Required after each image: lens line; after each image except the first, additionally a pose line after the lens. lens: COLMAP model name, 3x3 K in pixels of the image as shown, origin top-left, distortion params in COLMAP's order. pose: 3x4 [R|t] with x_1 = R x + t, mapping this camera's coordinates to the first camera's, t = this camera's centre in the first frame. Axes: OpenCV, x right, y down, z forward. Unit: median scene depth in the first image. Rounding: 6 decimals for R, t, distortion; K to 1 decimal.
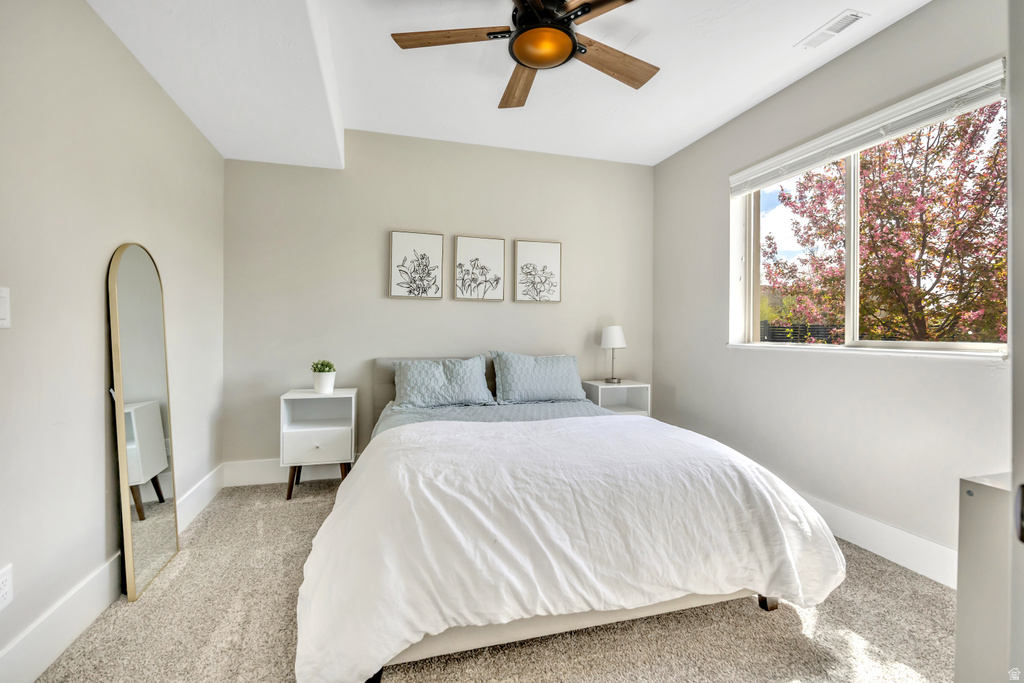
lens RADIAL K [[467.0, 0, 509.2], [0, 467.0, 335.7], [0, 0, 1]] dist [-0.010037, 0.000787]
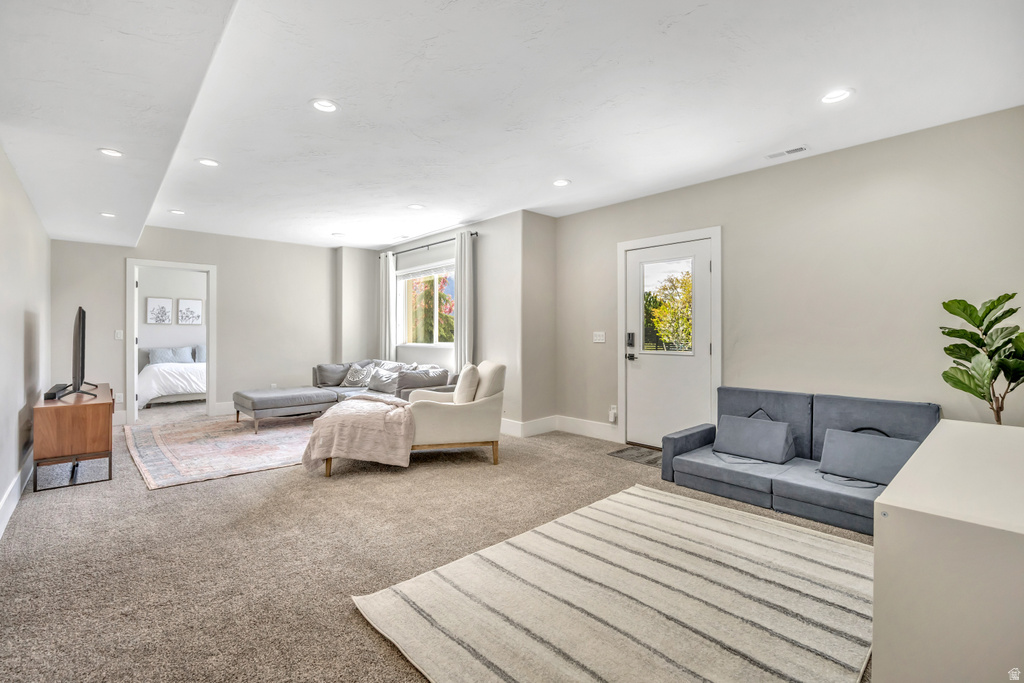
lens RADIAL K [[467.0, 0, 512.3], [0, 467.0, 333.5], [0, 0, 1]] dist [-0.010037, 0.000787]
pose [[0.899041, -0.000023, 0.437865, 0.418477], [0.005697, 0.999916, -0.011645, 0.011905], [-0.437828, 0.012964, 0.898965, -2.098563]]
